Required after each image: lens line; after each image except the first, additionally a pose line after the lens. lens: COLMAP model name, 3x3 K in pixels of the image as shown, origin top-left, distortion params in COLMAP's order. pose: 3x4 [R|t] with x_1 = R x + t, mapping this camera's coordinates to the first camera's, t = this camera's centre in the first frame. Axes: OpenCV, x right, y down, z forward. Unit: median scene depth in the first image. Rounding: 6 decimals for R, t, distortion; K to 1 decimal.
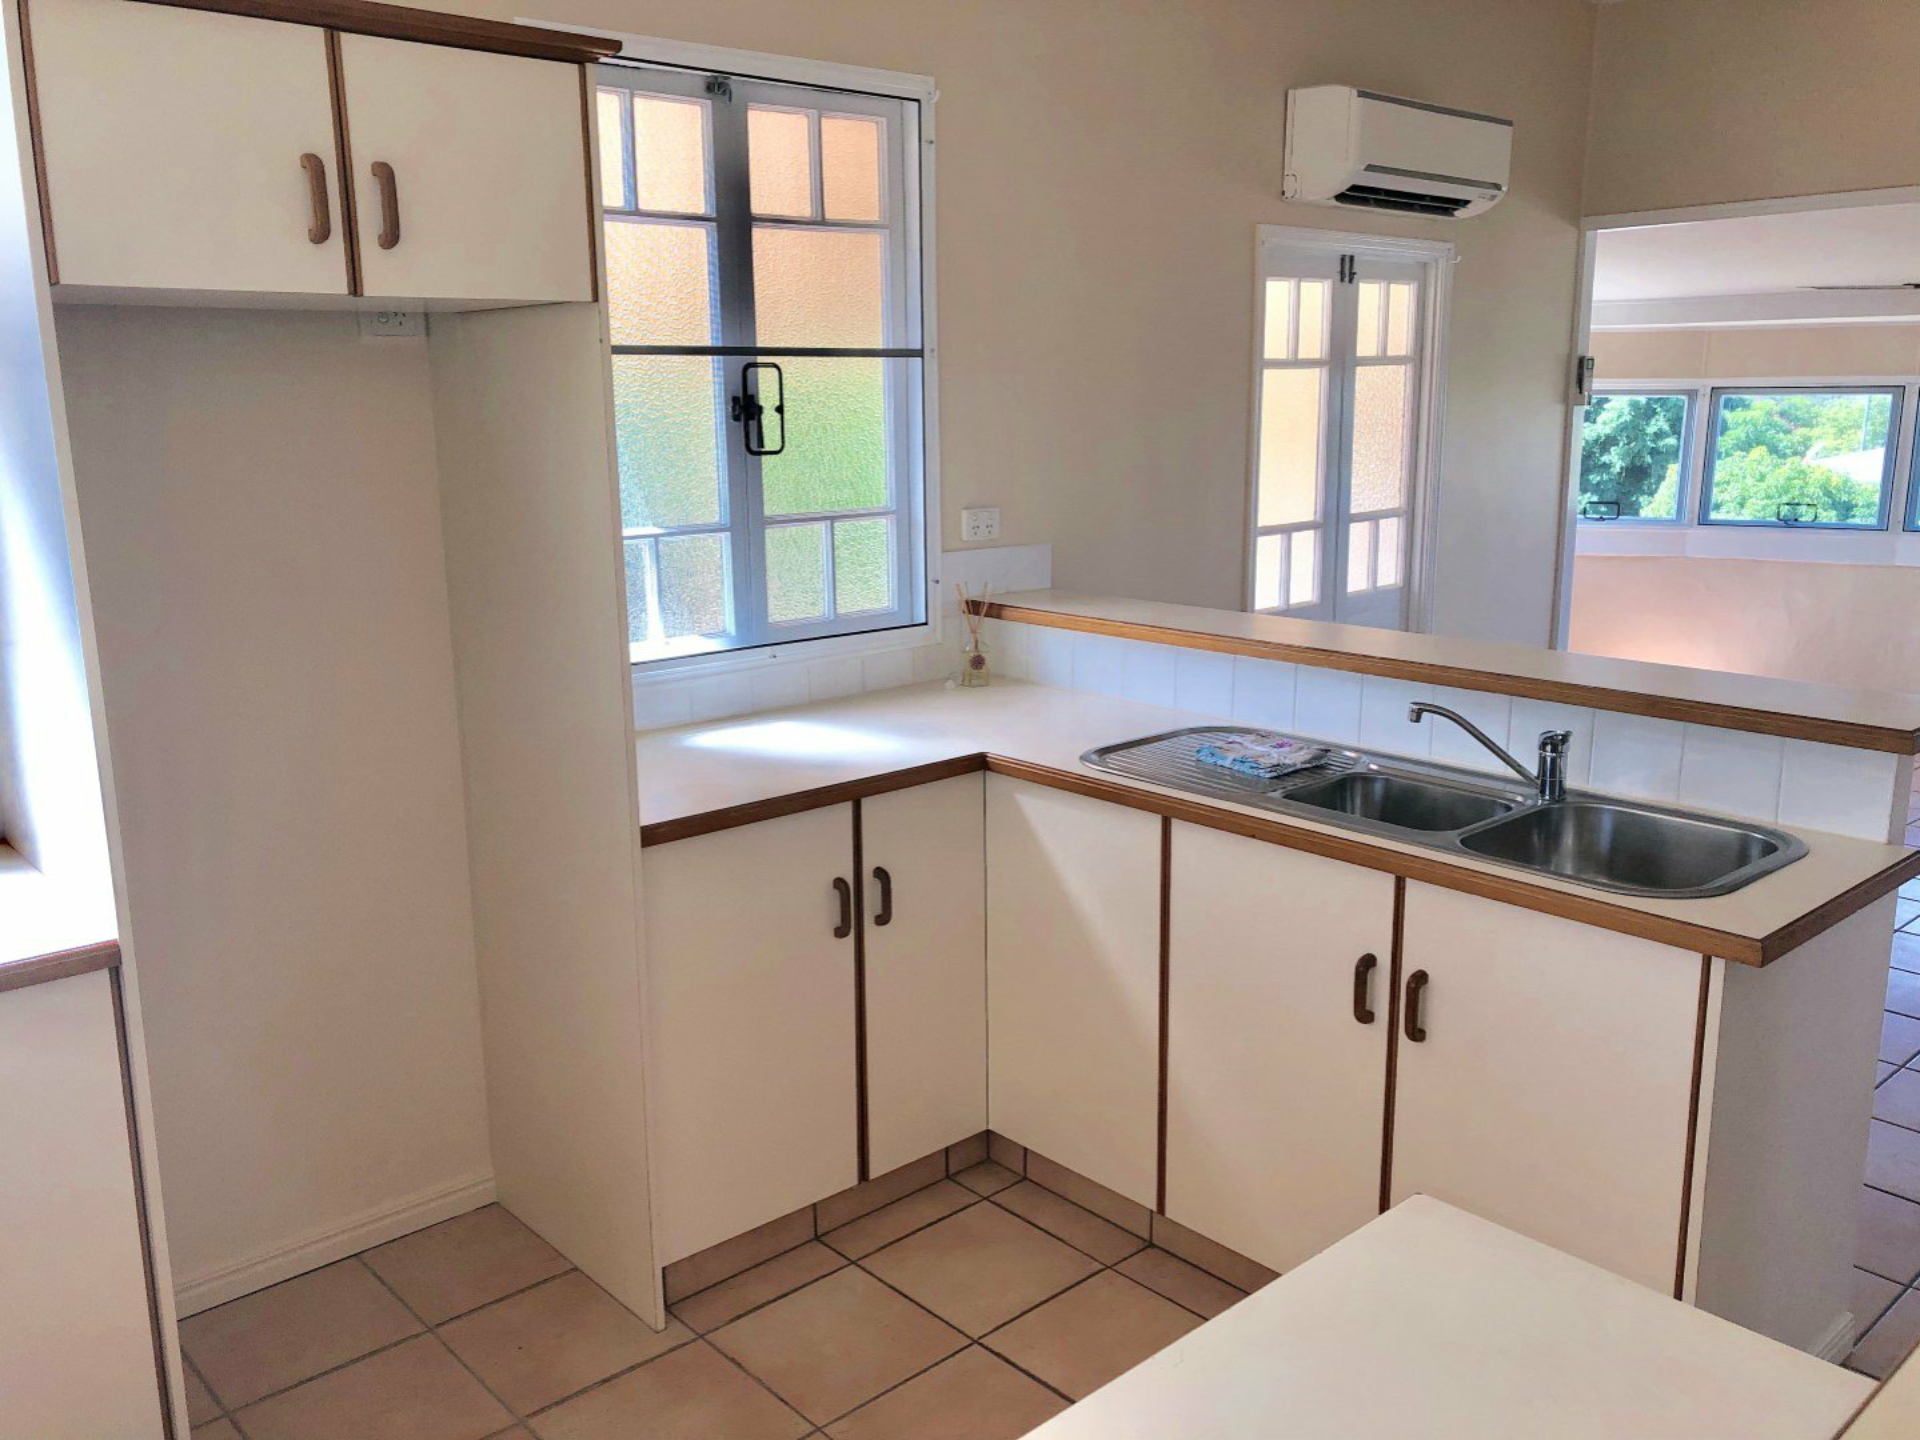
lens RADIAL K [[1573.4, 0, 963.5], [0, 1573.4, 709.4], [0, 0, 1]] dist [0.025158, -0.012062]
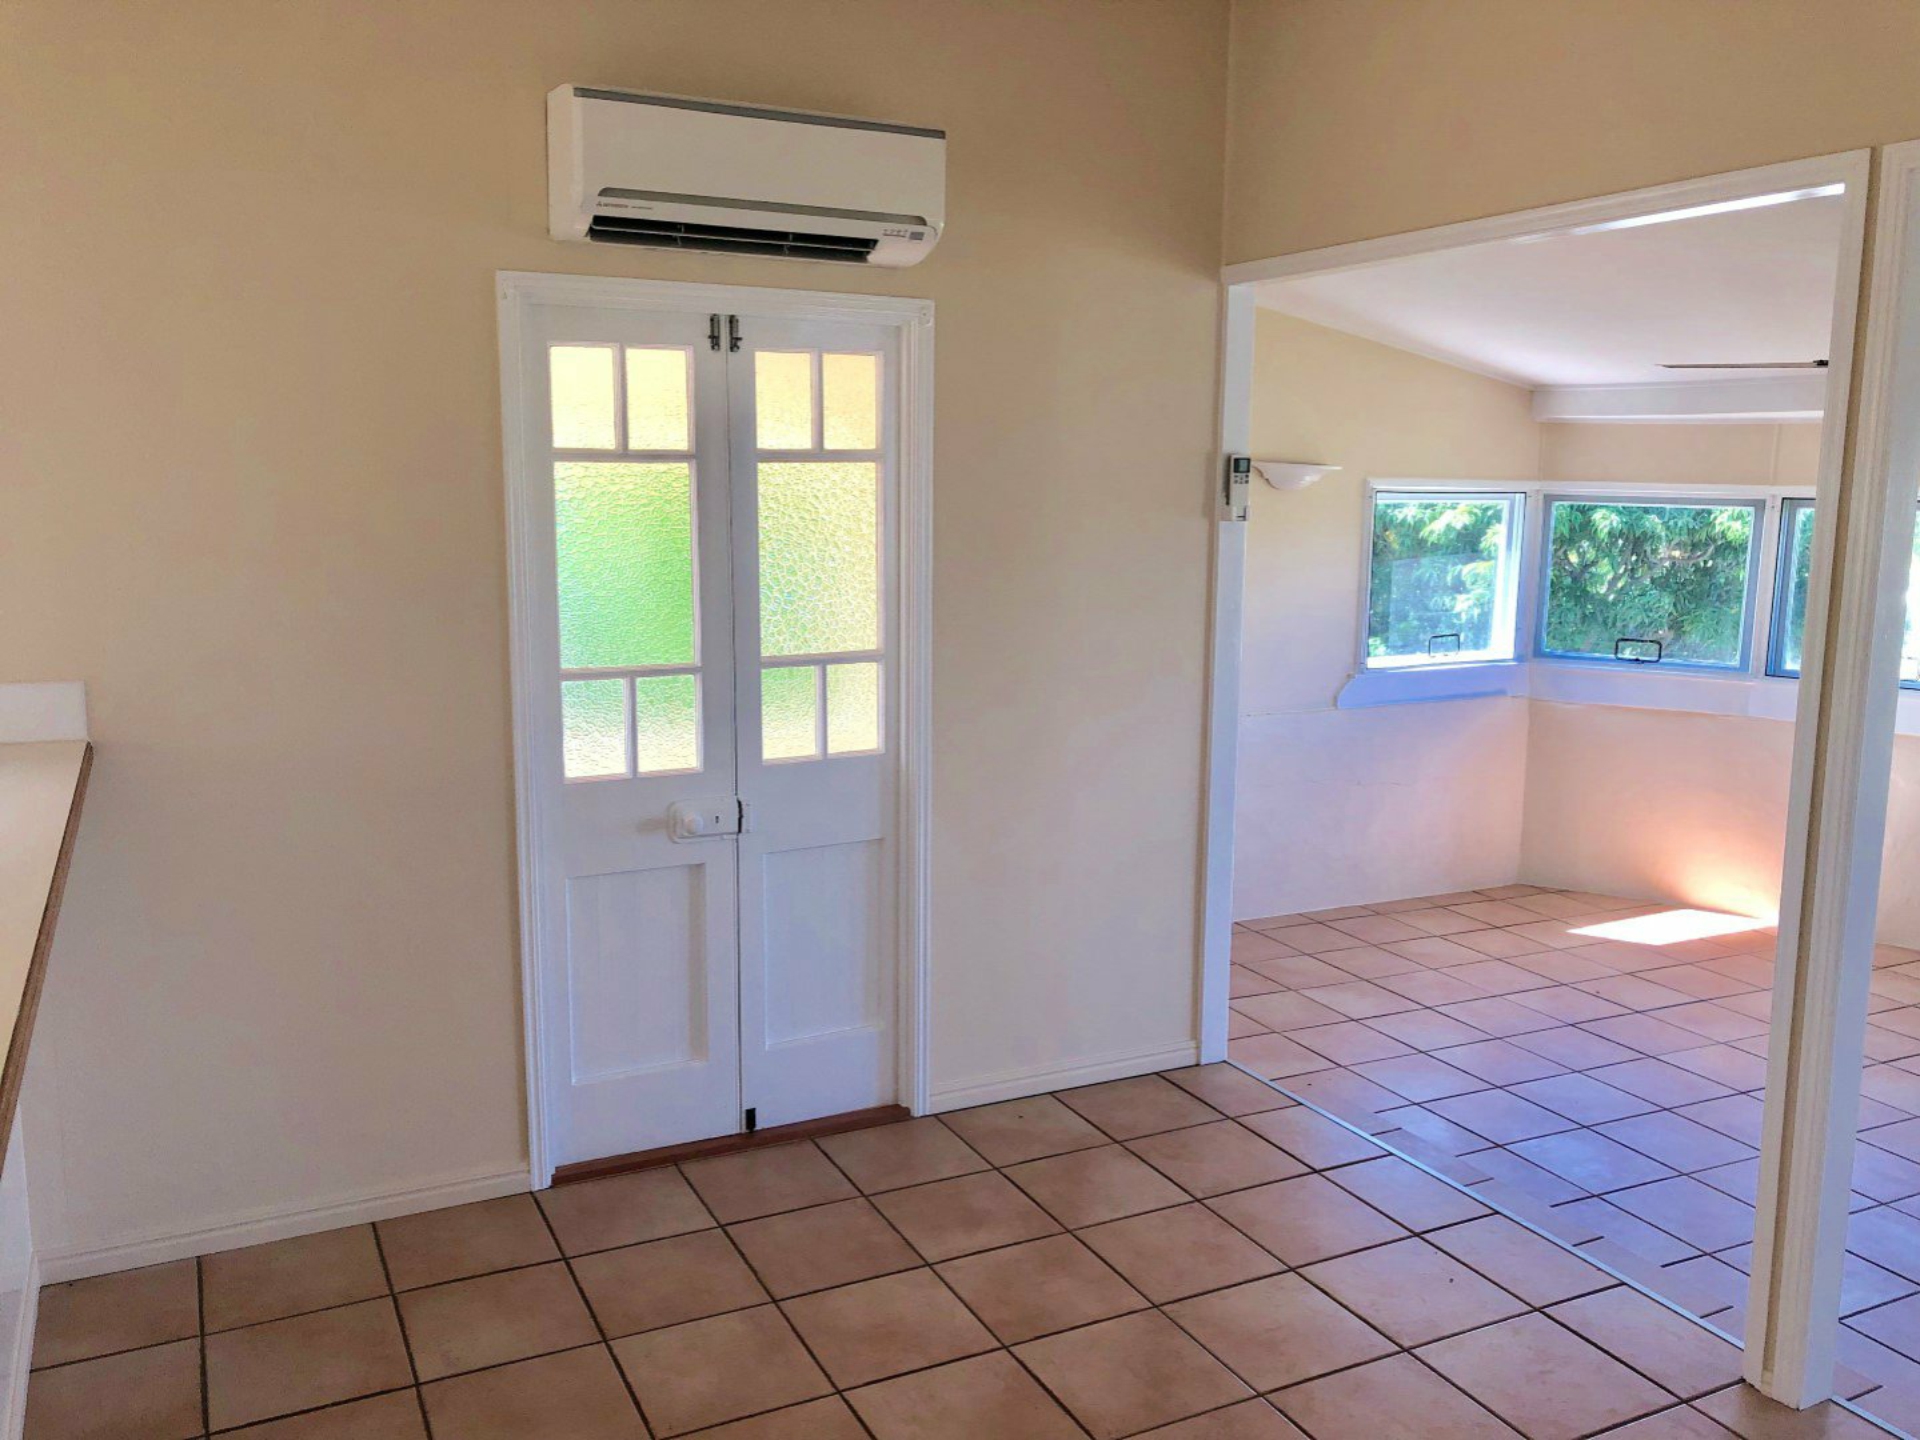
lens RADIAL K [[1573.4, 0, 969.5], [0, 1573.4, 717.7], [0, 0, 1]] dist [0.025158, -0.012062]
pose [[0.964032, 0.056973, -0.259608, 0.555940], [-0.069560, 0.996793, -0.039552, -0.075017], [0.256522, 0.056188, 0.964904, 0.315996]]
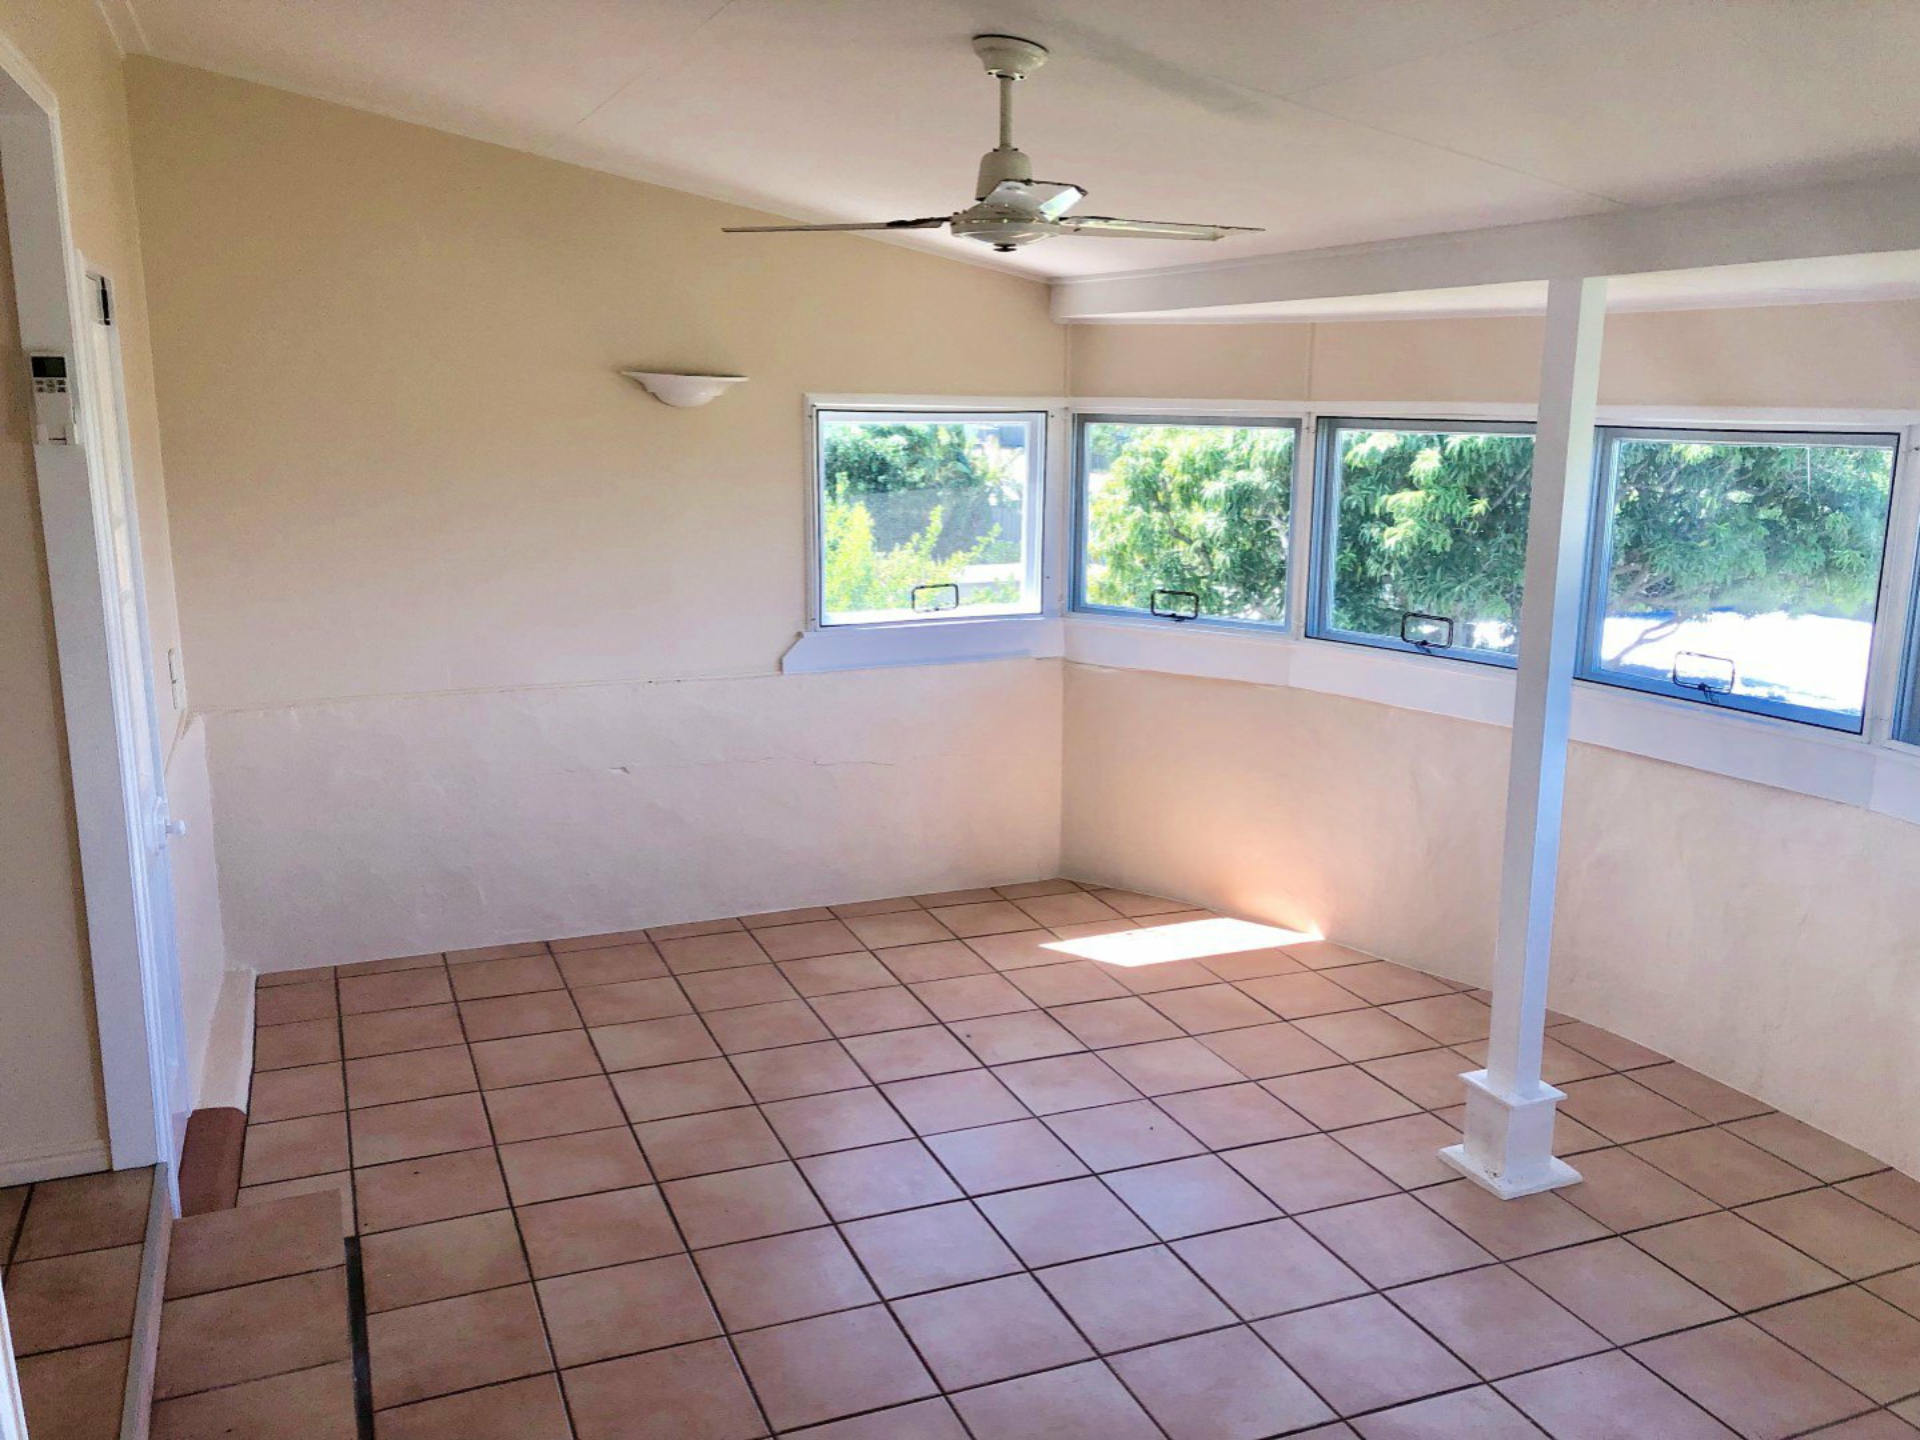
lens RADIAL K [[1573.4, 0, 951.7], [0, 1573.4, 736.1], [0, 0, 1]] dist [0.025158, -0.012062]
pose [[0.944705, 0.081327, -0.317678, 1.008986], [-0.077862, 0.996685, 0.023609, -0.154463], [0.318545, 0.002432, 0.947905, 0.697837]]
